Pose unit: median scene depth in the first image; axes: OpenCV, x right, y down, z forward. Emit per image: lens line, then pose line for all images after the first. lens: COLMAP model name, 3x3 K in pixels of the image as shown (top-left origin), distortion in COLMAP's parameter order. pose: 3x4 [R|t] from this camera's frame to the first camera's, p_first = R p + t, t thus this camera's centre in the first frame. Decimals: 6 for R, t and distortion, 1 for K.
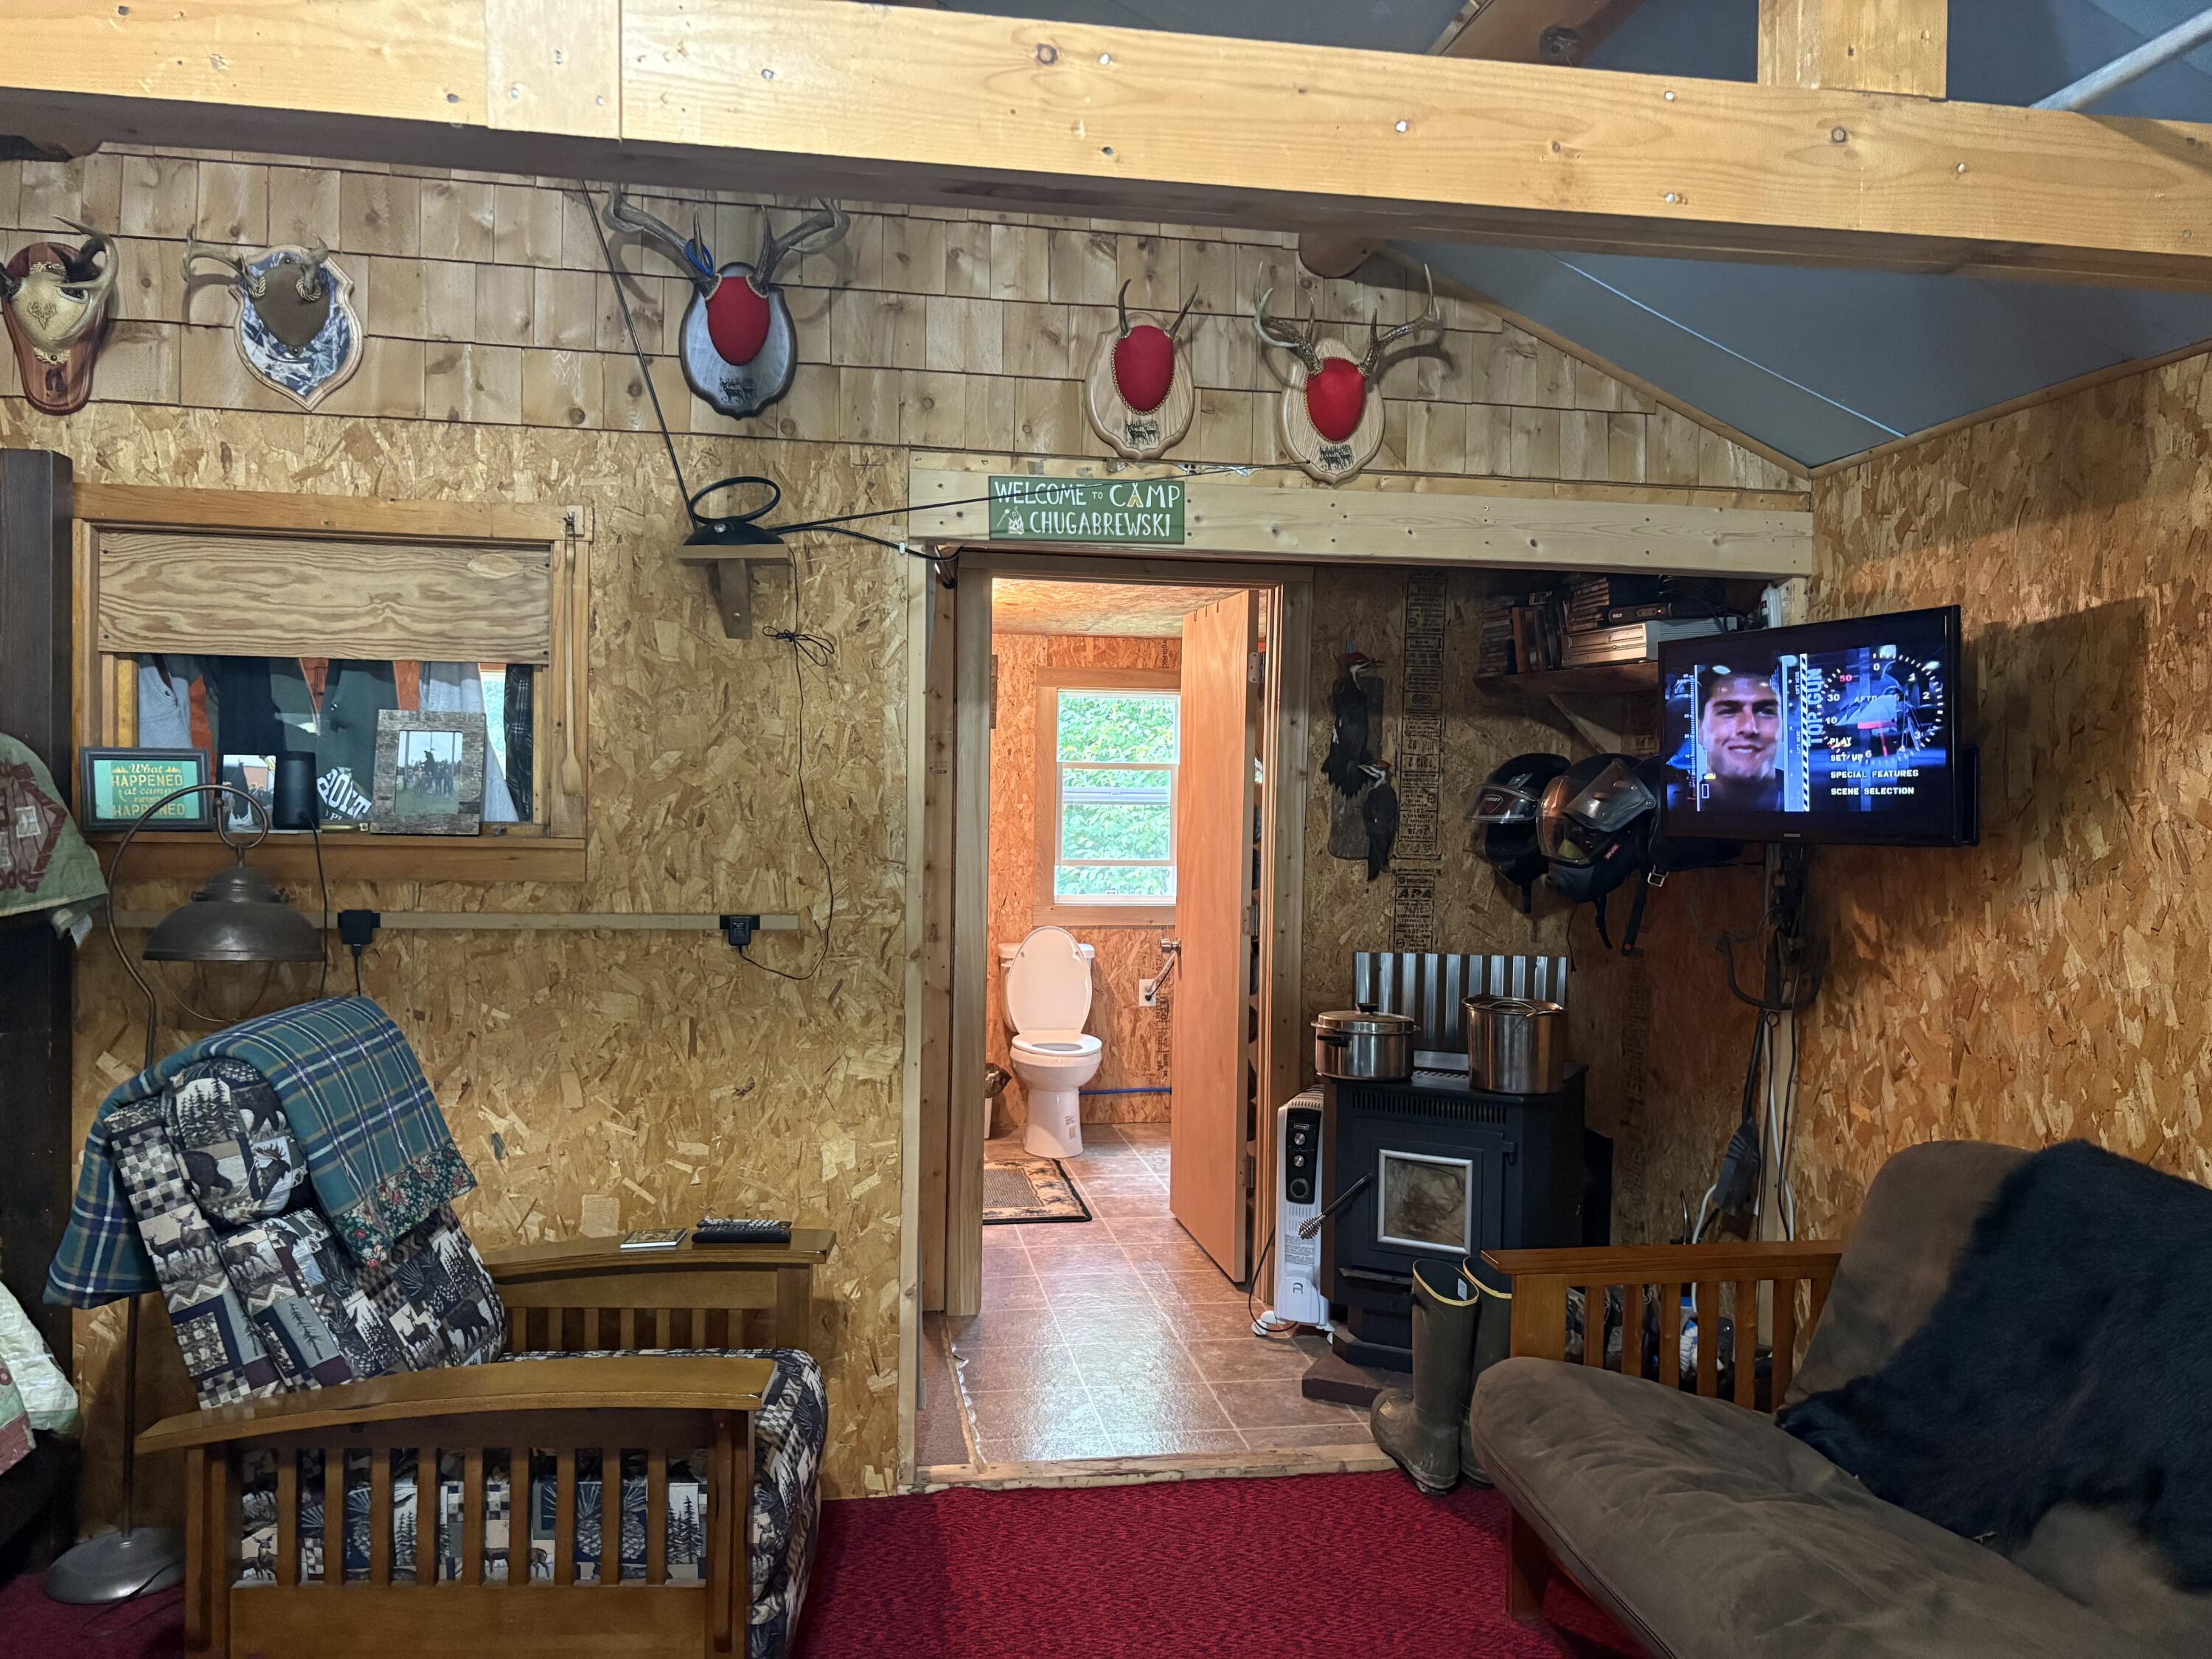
lens RADIAL K [[1695.9, 0, 1104.4], [0, 1695.9, 830.6], [0, 0, 1]] dist [0.025918, -0.017415]
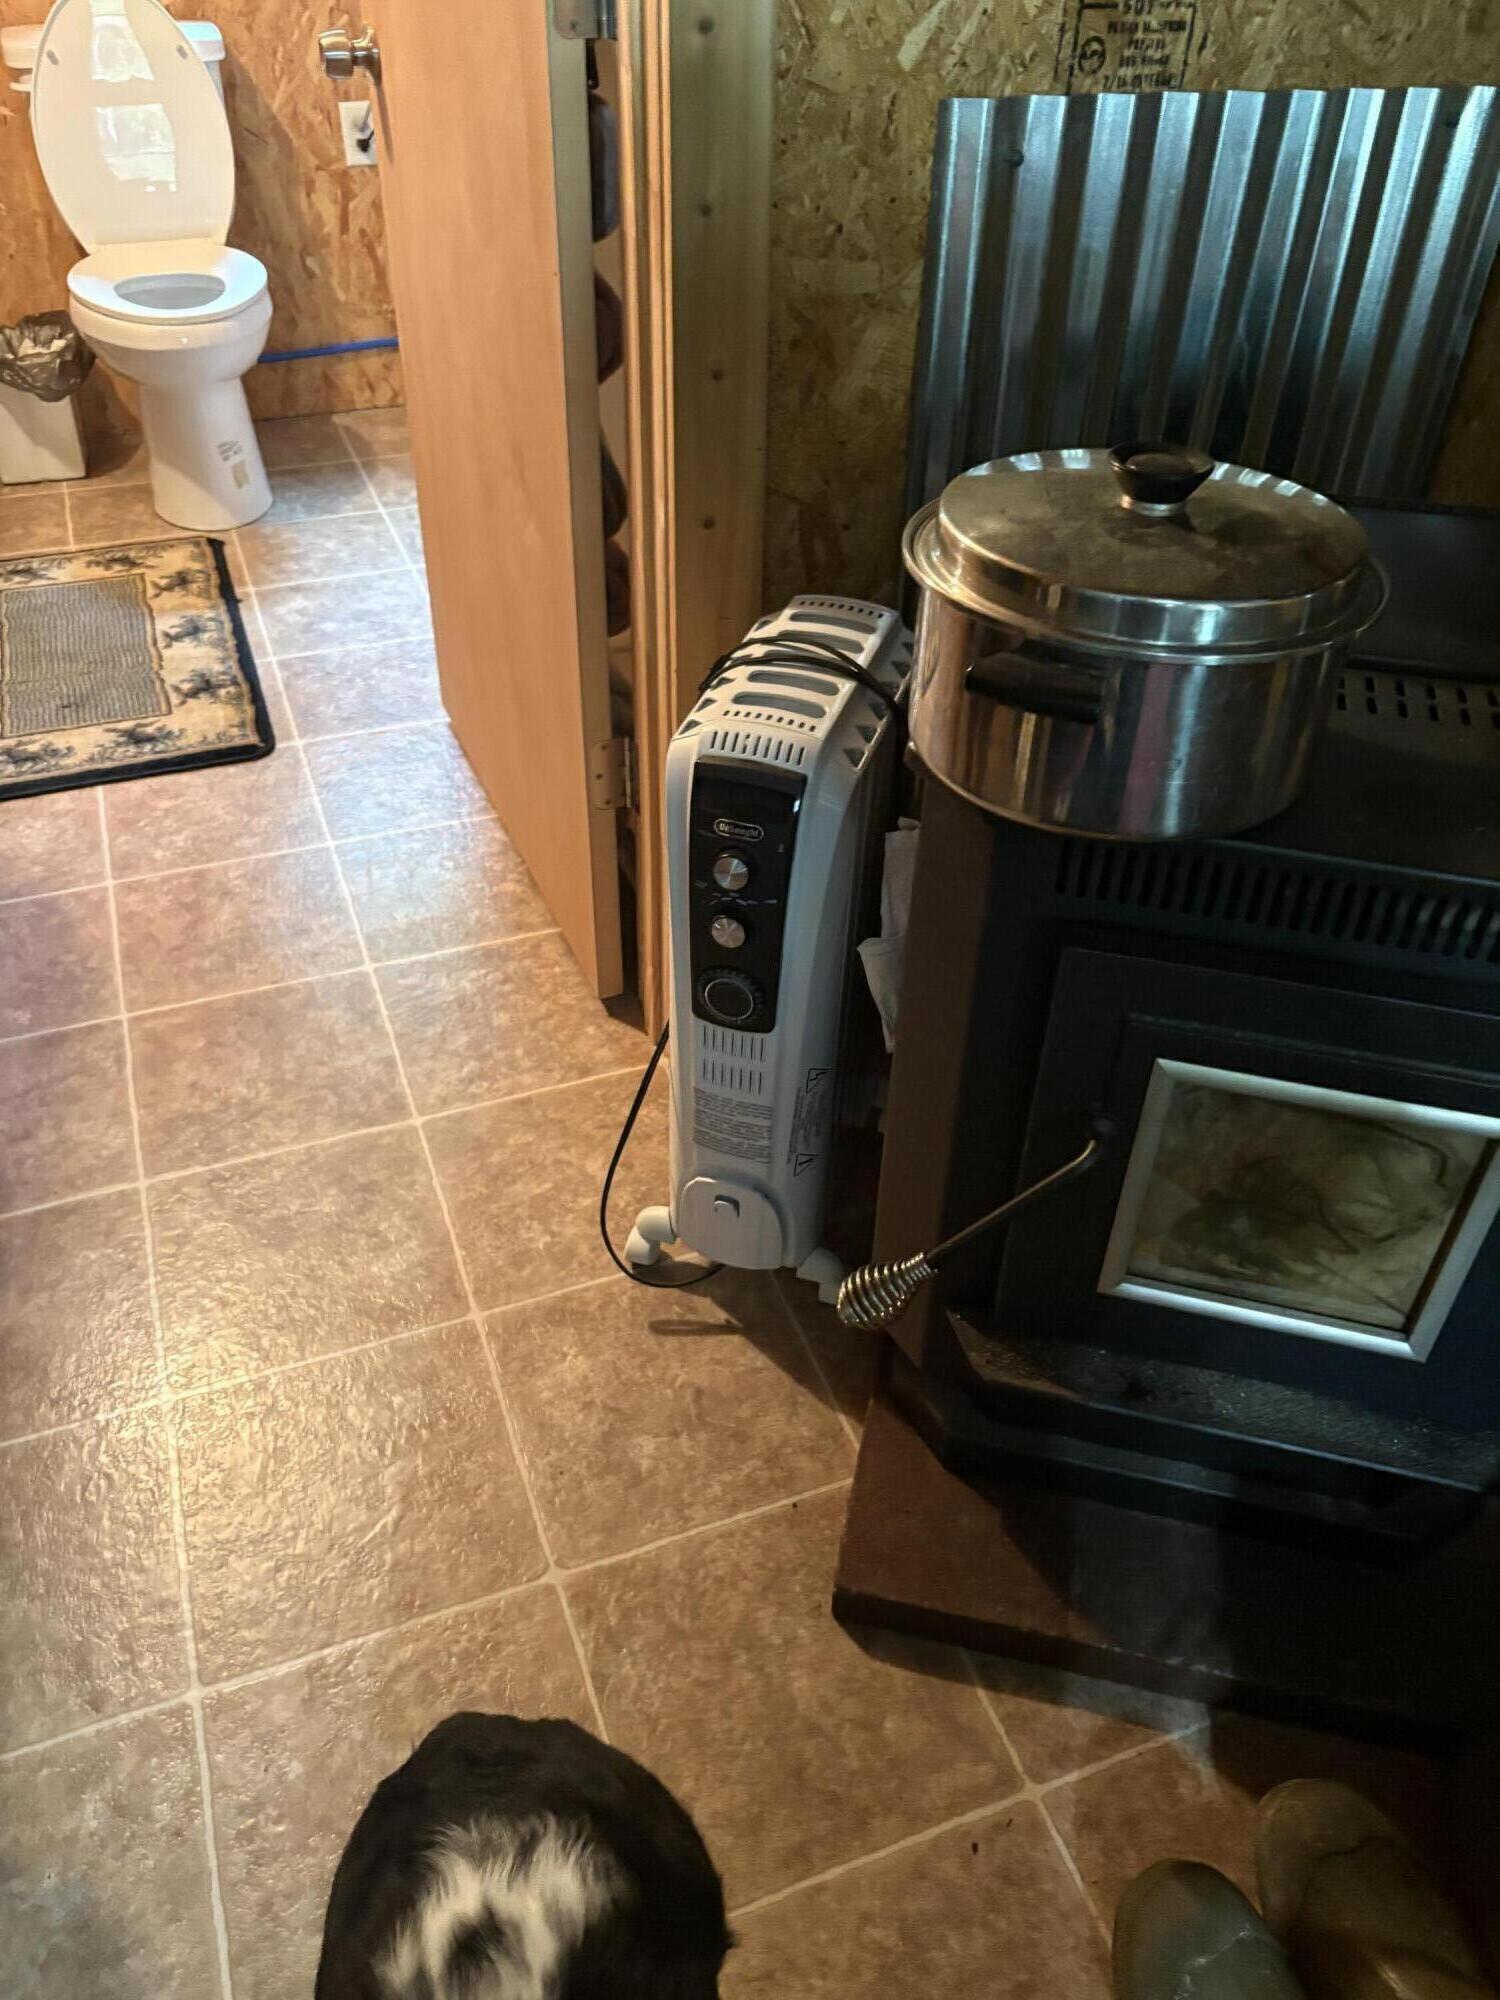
lens RADIAL K [[1533.3, 0, 707.5], [0, 1533.3, 1004.1], [0, 0, 1]] dist [0.025918, -0.017415]
pose [[0.984923, -0.119319, 0.125256, 0.038815], [0.017172, 0.787915, 0.615544, 0.021122], [-0.172137, -0.604113, 0.778085, 0.488309]]
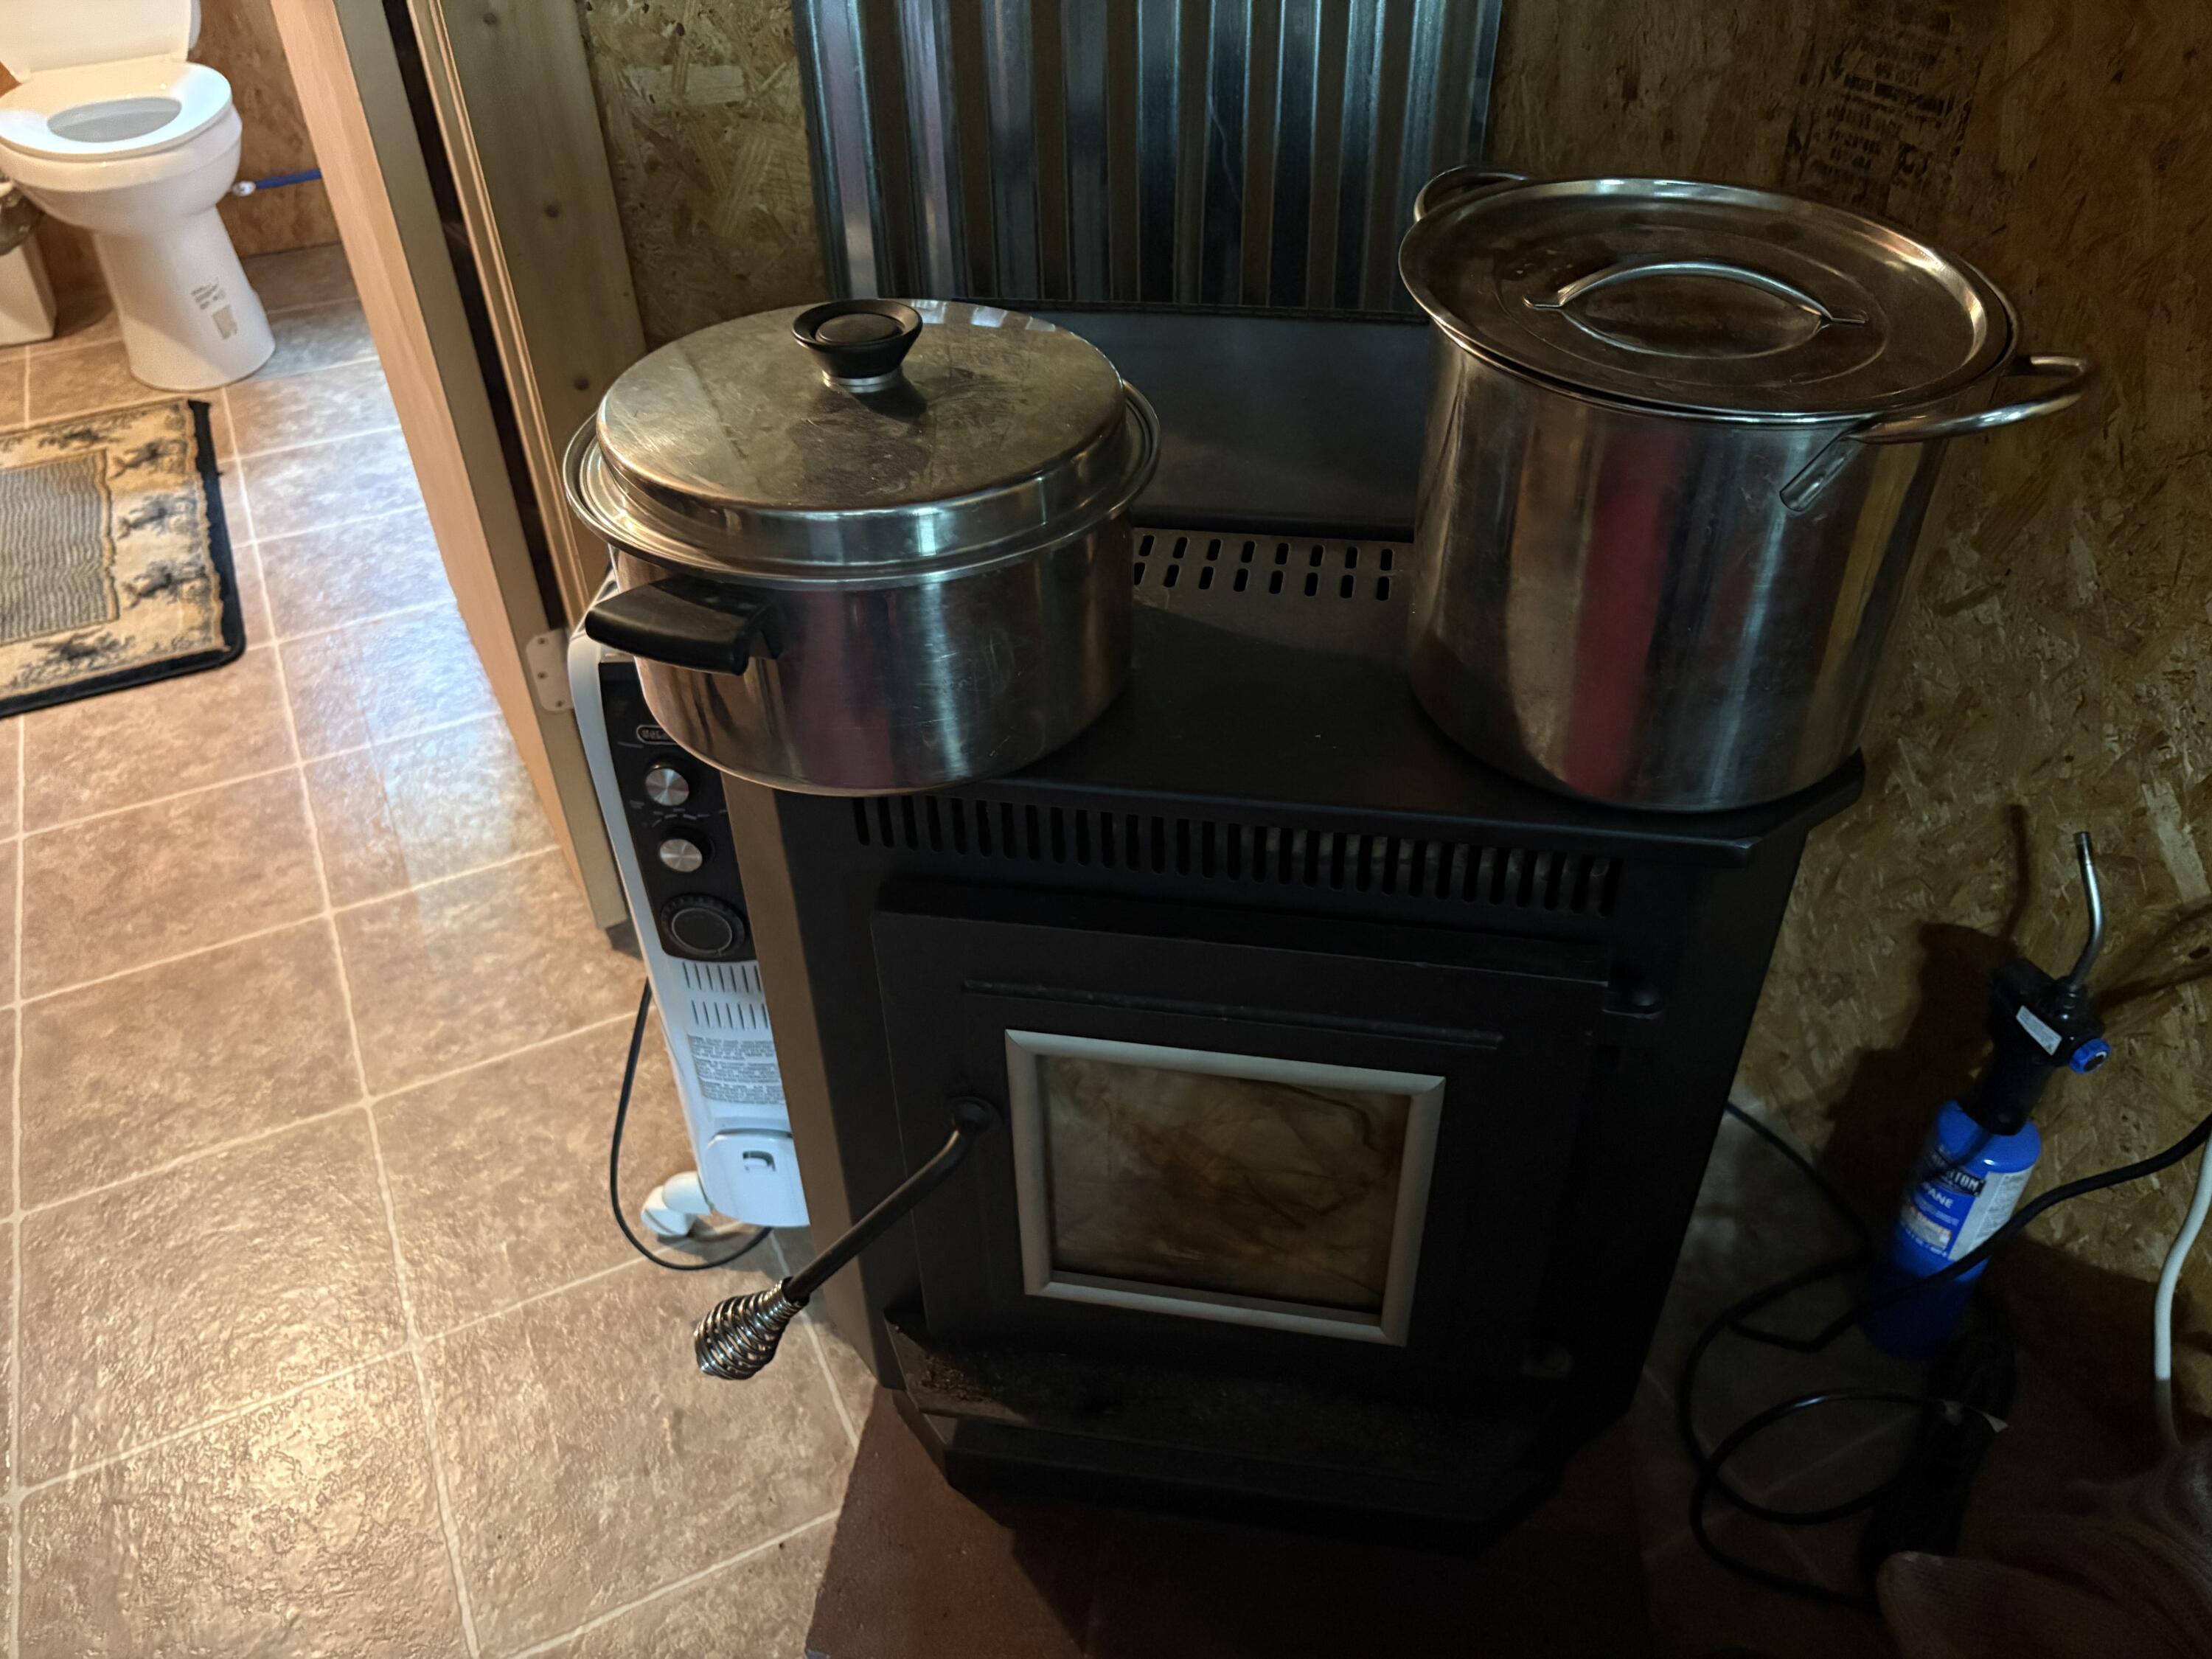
lens RADIAL K [[1695.9, 0, 1104.4], [0, 1695.9, 830.6], [0, 0, 1]] dist [0.025918, -0.017415]
pose [[0.961091, -0.202441, 0.187942, 0.081584], [0.045603, 0.787318, 0.614858, 0.021967], [-0.272443, -0.582364, 0.765916, 0.496228]]
